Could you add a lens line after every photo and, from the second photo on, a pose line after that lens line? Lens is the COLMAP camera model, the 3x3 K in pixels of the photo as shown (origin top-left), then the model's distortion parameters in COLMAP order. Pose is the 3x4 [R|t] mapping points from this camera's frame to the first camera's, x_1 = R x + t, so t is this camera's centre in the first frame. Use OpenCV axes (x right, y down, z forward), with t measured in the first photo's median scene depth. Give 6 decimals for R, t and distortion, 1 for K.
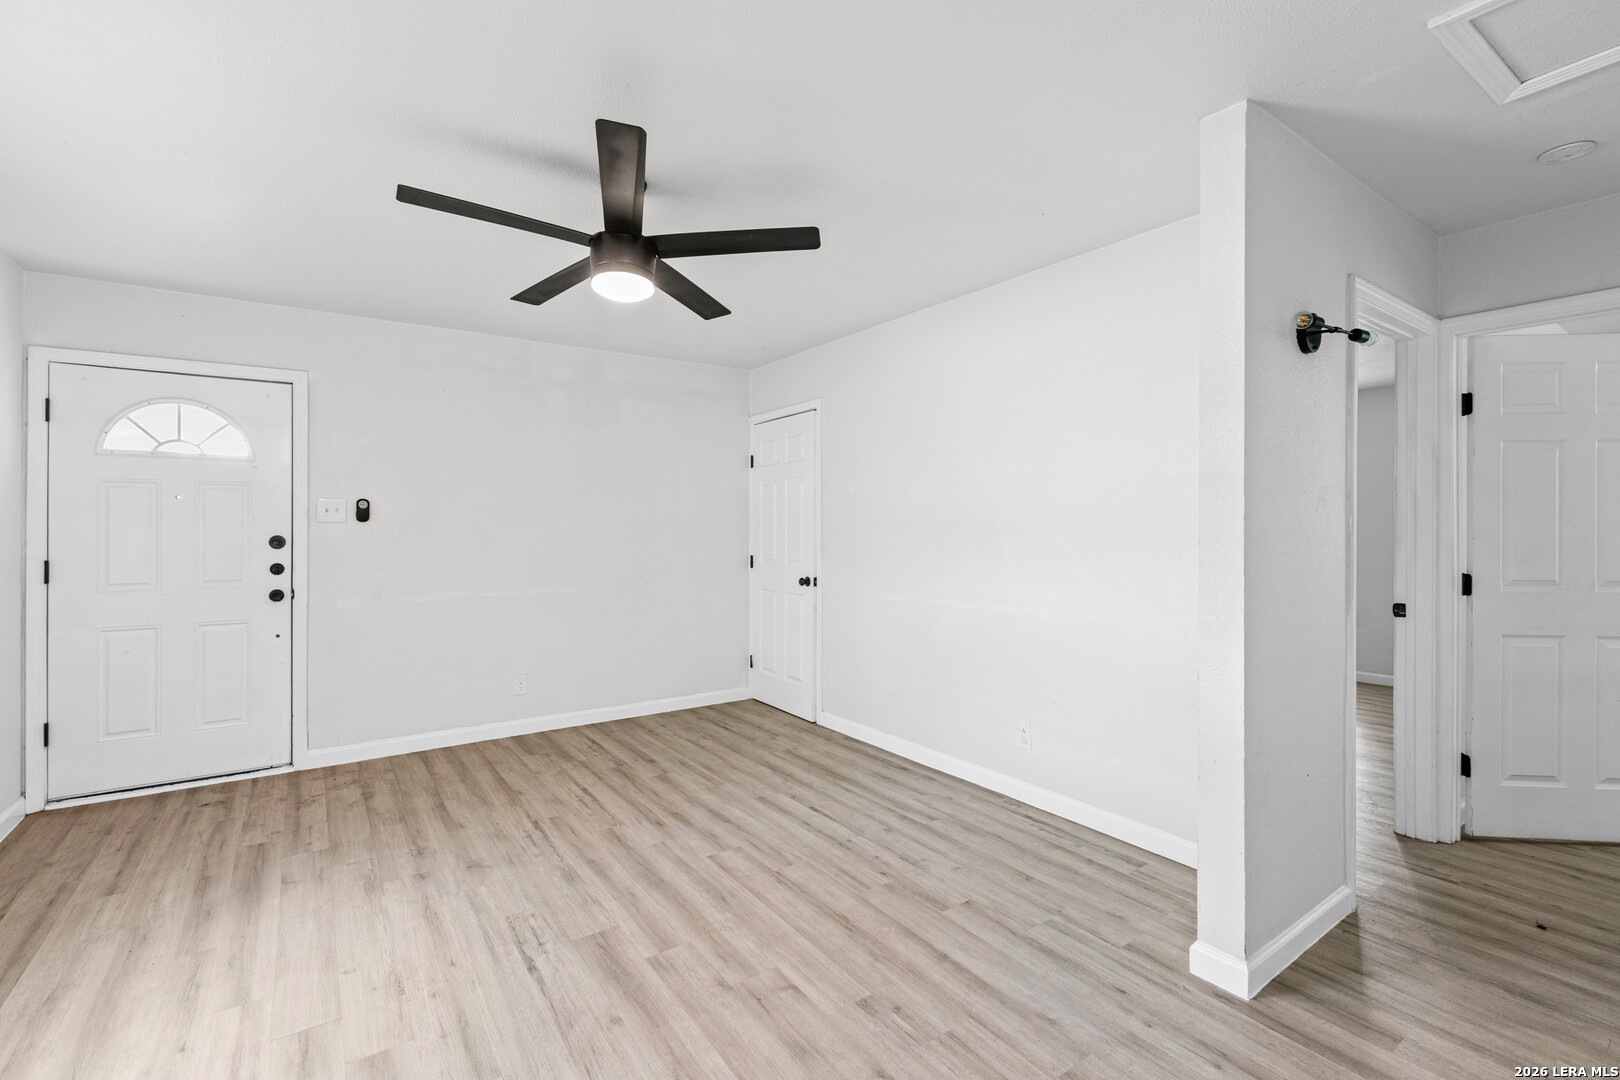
lens RADIAL K [[727.1, 0, 814.6], [0, 727.1, 518.2], [0, 0, 1]] dist [-0.000865, -0.000194]
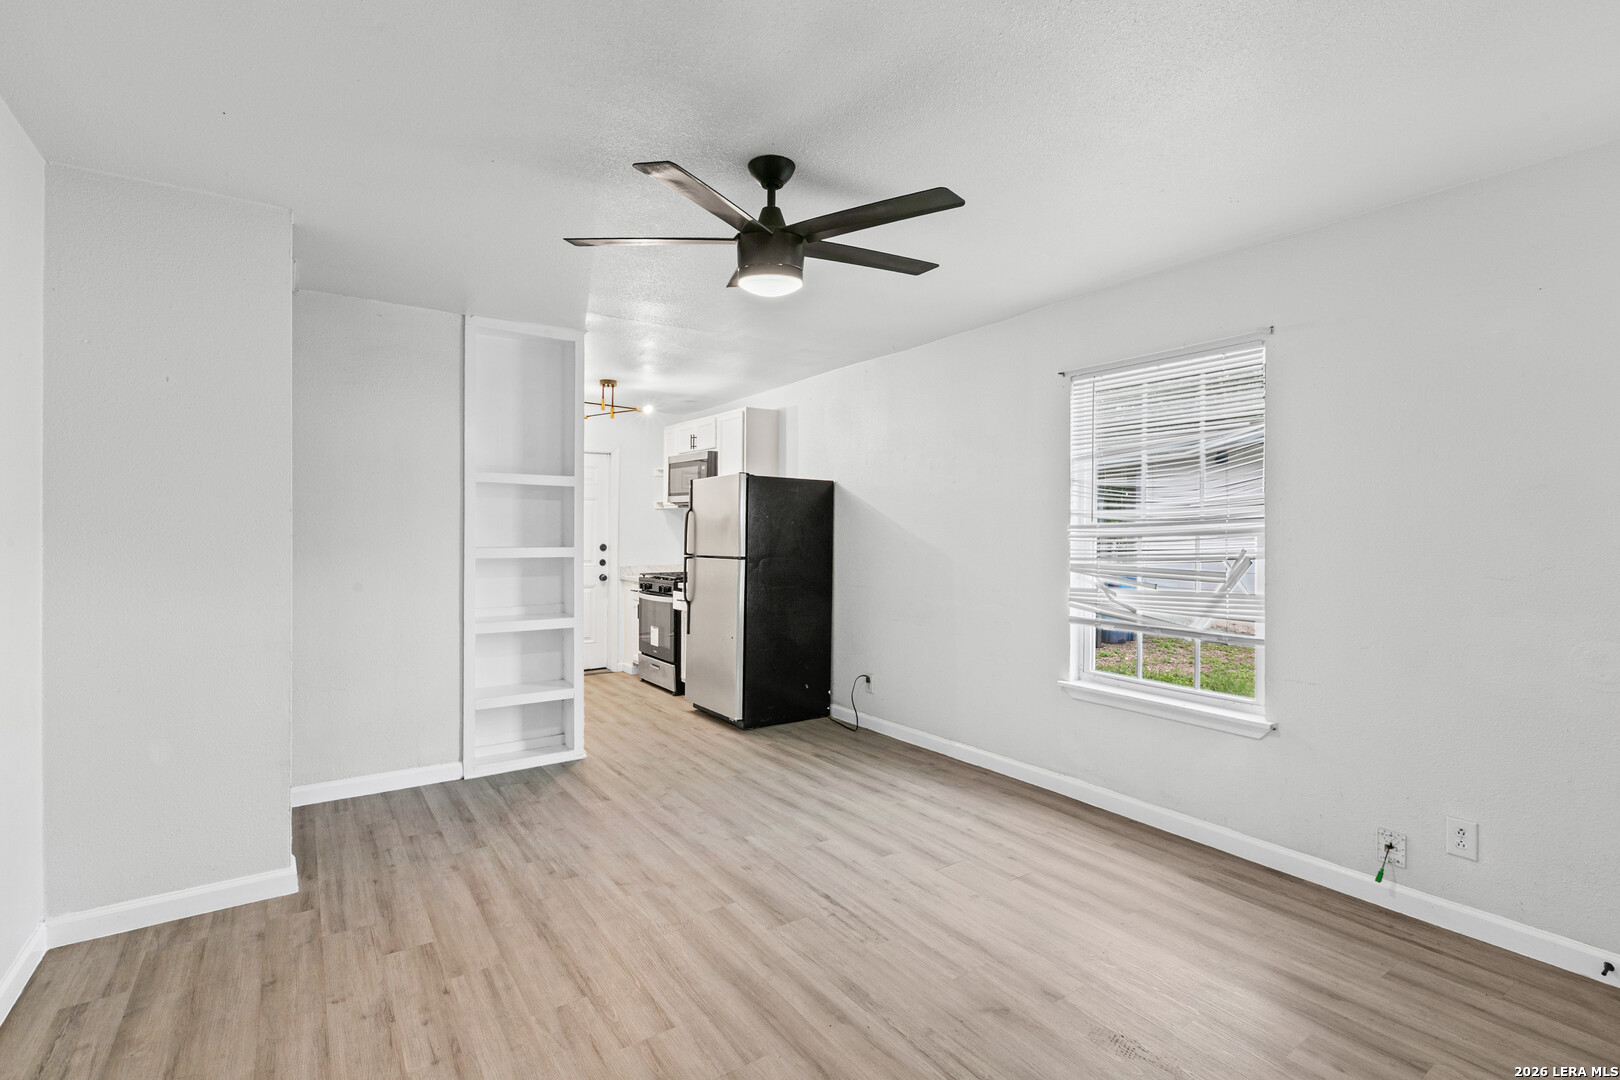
lens RADIAL K [[729.6, 0, 791.6], [0, 729.6, 532.7], [0, 0, 1]] dist [-0.001845, -0.000391]
pose [[-0.999544, 0.001482, 0.030161, -0.245821], [0.001348, 0.999989, -0.004483, 0.011048], [-0.030167, -0.004440, -0.999535, 1.485356]]
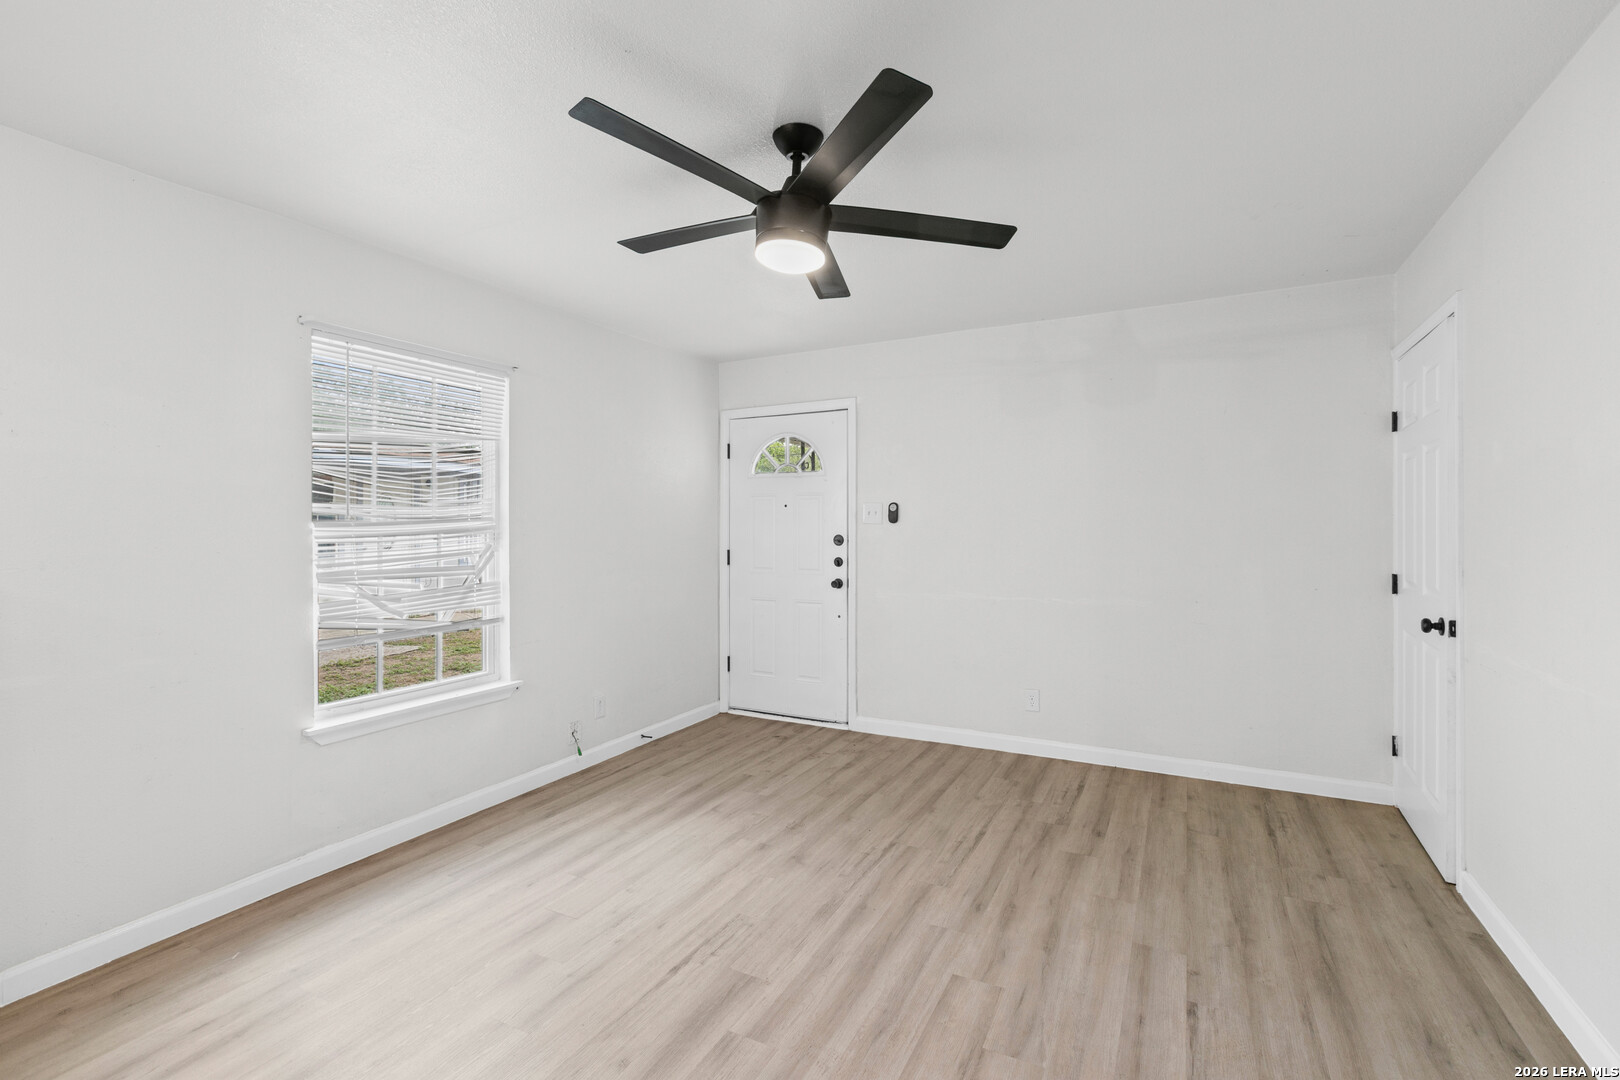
lens RADIAL K [[727.1, 0, 814.6], [0, 727.1, 518.2], [0, 0, 1]] dist [-0.000865, -0.000194]
pose [[0.455230, -0.009385, -0.890324, 0.403193], [0.013074, 0.999907, -0.003855, 0.000057], [0.890278, -0.009885, 0.455311, 0.480204]]
